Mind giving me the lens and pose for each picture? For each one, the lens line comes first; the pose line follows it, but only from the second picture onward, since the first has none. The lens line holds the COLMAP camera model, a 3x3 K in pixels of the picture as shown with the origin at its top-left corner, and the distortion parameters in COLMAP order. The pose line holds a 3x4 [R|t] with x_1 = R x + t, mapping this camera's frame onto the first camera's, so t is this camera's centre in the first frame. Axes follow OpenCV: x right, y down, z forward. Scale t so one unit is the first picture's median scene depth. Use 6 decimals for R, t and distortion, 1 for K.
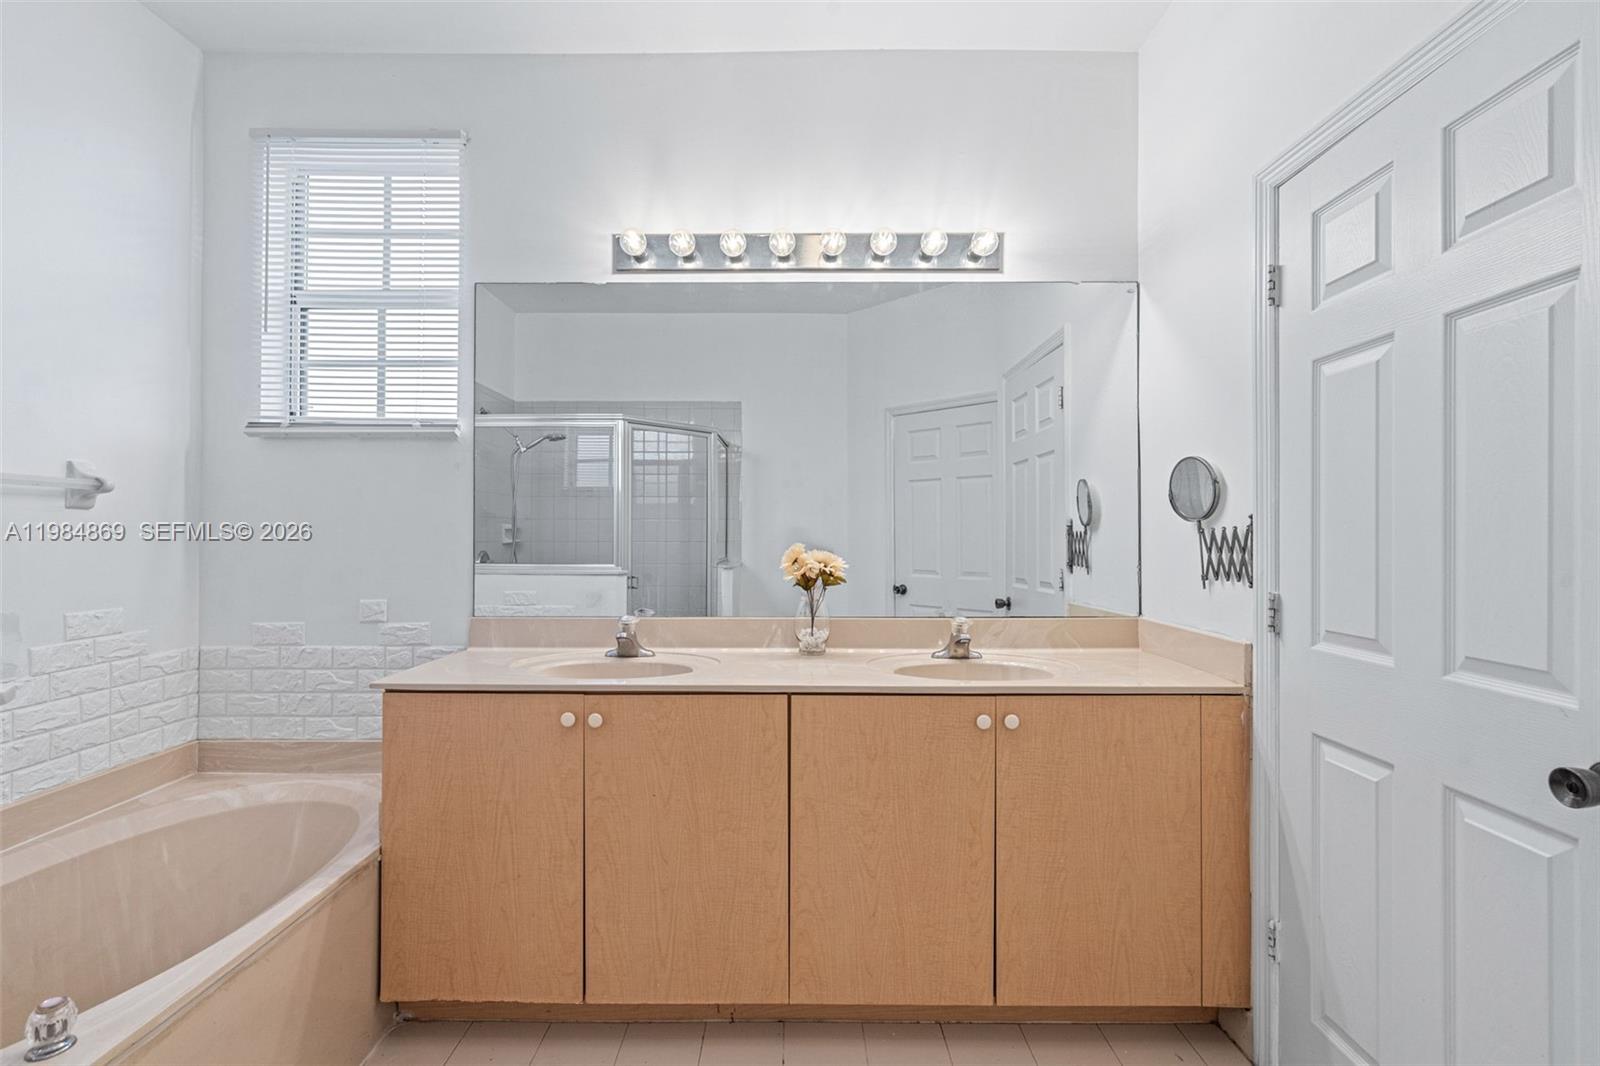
lens RADIAL K [[725.6, 0, 779.1], [0, 725.6, 531.6], [0, 0, 1]] dist [-0.000501, 0.000657]
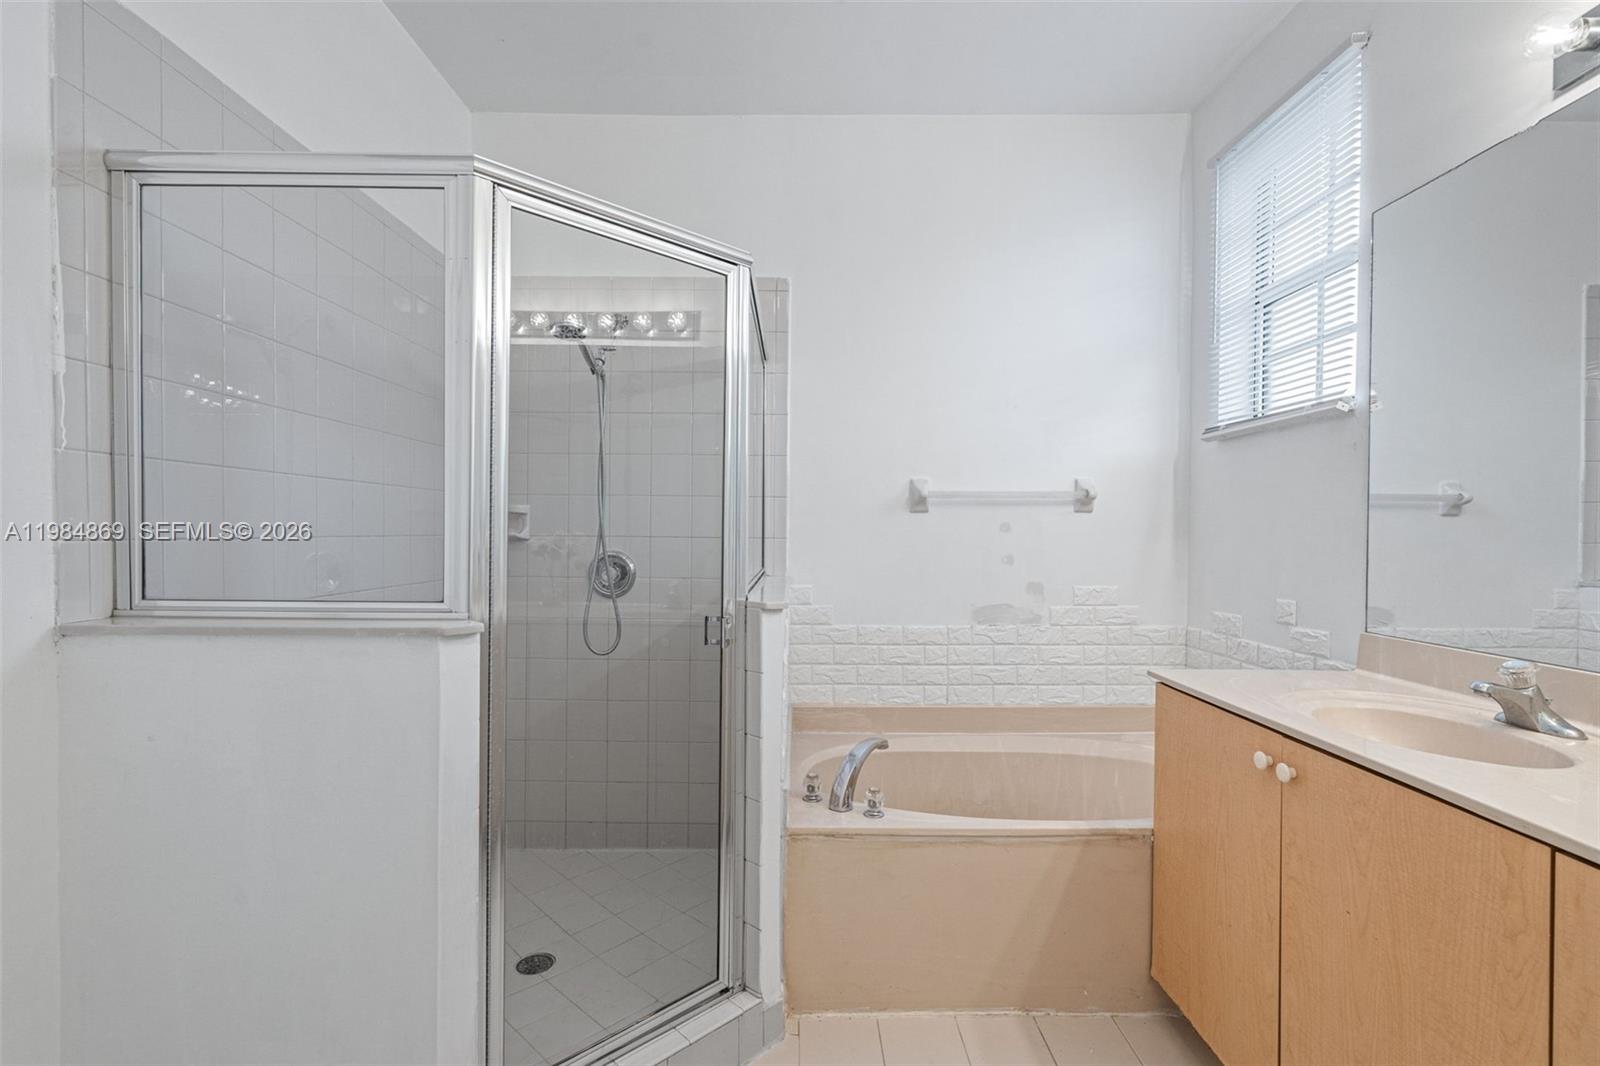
lens RADIAL K [[725.6, 0, 779.1], [0, 725.6, 531.6], [0, 0, 1]] dist [-0.000501, 0.000657]
pose [[0.006470, -0.001761, -0.999978, 0.421011], [0.006532, 0.999977, -0.001718, 0.004022], [0.999958, -0.006521, 0.006481, 0.388470]]
